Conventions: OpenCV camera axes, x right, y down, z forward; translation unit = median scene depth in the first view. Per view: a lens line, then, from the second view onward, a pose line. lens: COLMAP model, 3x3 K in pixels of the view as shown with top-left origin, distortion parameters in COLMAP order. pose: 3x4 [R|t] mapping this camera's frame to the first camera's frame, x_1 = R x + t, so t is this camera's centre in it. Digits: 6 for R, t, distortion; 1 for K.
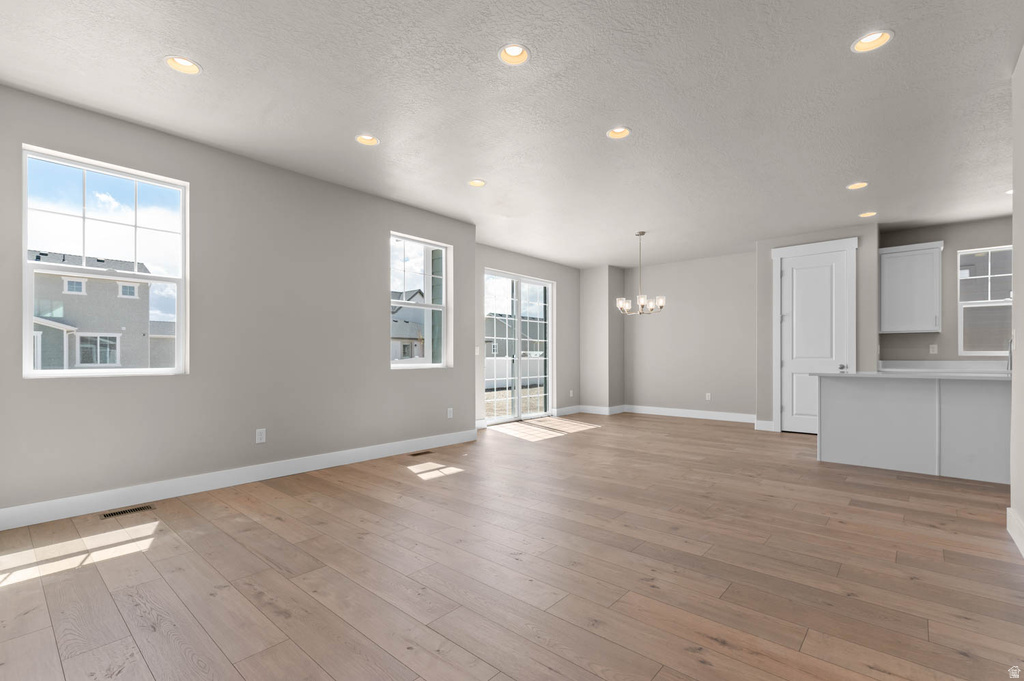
lens RADIAL K [[452.3, 0, 523.7], [0, 452.3, 356.2], [0, 0, 1]] dist [0.009547, -0.000135]
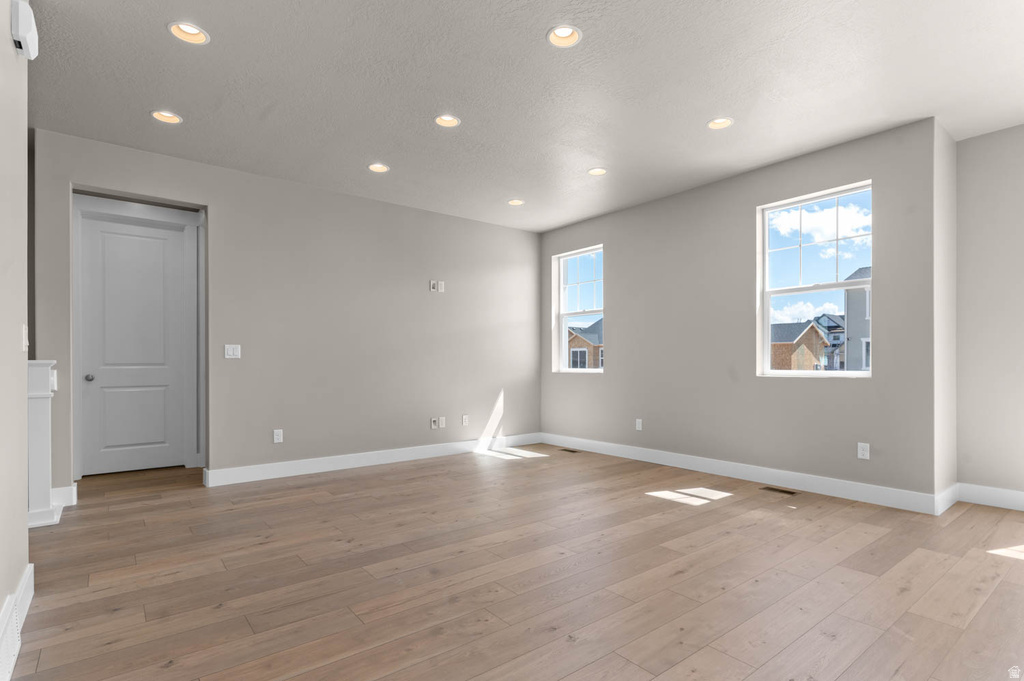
lens RADIAL K [[535.3, 0, 548.5], [0, 535.3, 363.9], [0, 0, 1]] dist [0.004491, 0.000998]
pose [[-0.165004, 0.006910, -0.986269, 0.509384], [0.005306, 0.999967, 0.006118, -0.000722], [0.986279, -0.004224, -0.165035, 0.554570]]
